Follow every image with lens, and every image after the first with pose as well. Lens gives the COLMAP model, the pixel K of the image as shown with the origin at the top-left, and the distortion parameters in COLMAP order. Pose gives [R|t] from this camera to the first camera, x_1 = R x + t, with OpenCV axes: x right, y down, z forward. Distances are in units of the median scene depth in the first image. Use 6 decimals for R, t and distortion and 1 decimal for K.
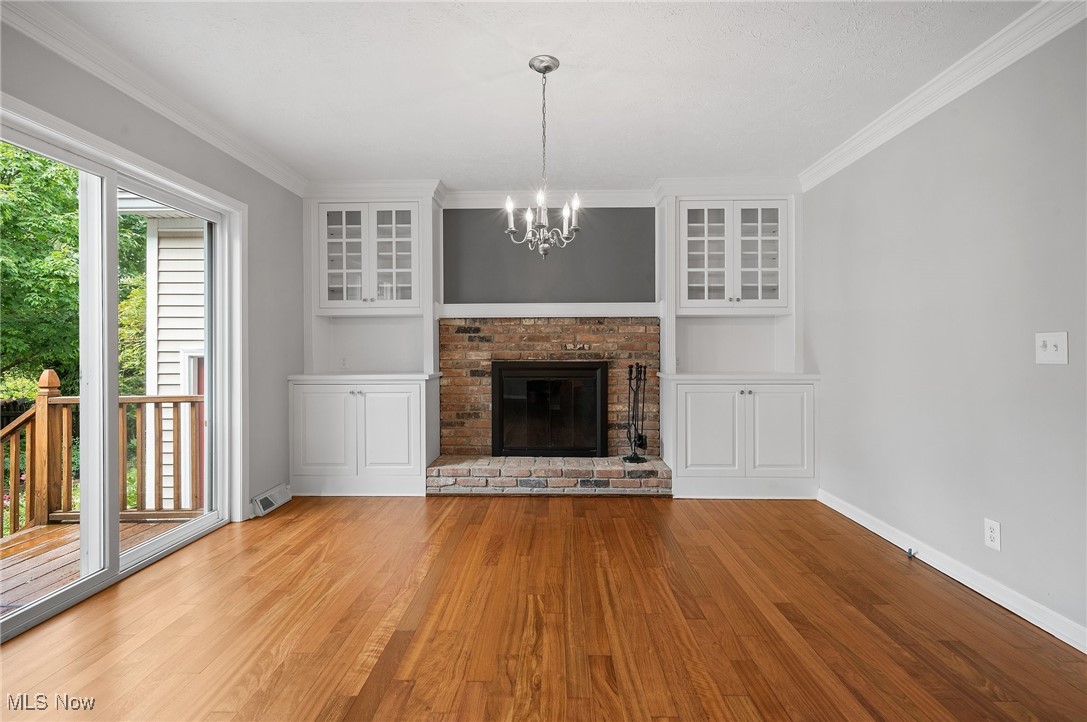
lens RADIAL K [[504.4, 0, 543.5], [0, 504.4, 361.0], [0, 0, 1]] dist [-0.002366, -0.000108]
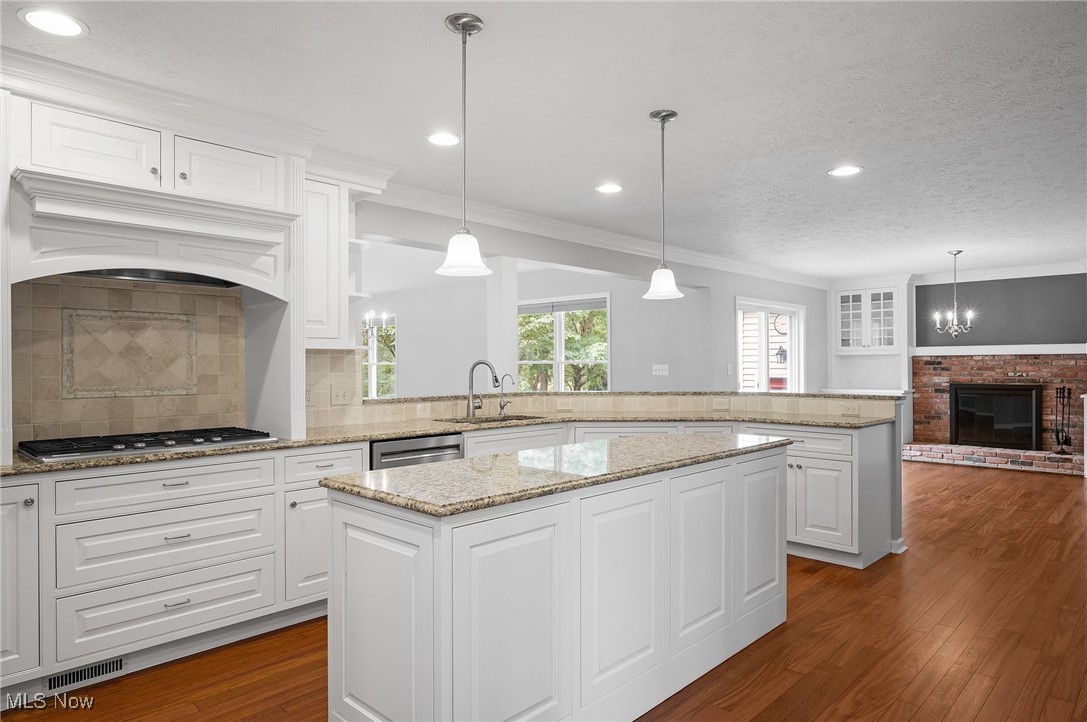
lens RADIAL K [[664.5, 0, 543.5], [0, 664.5, 361.0], [0, 0, 1]] dist [0.005080, 0.001426]
pose [[0.727997, -0.004590, -0.685565, 0.395790], [-0.009566, 0.999812, -0.016852, -0.021648], [0.685513, 0.018826, 0.727817, -1.365042]]
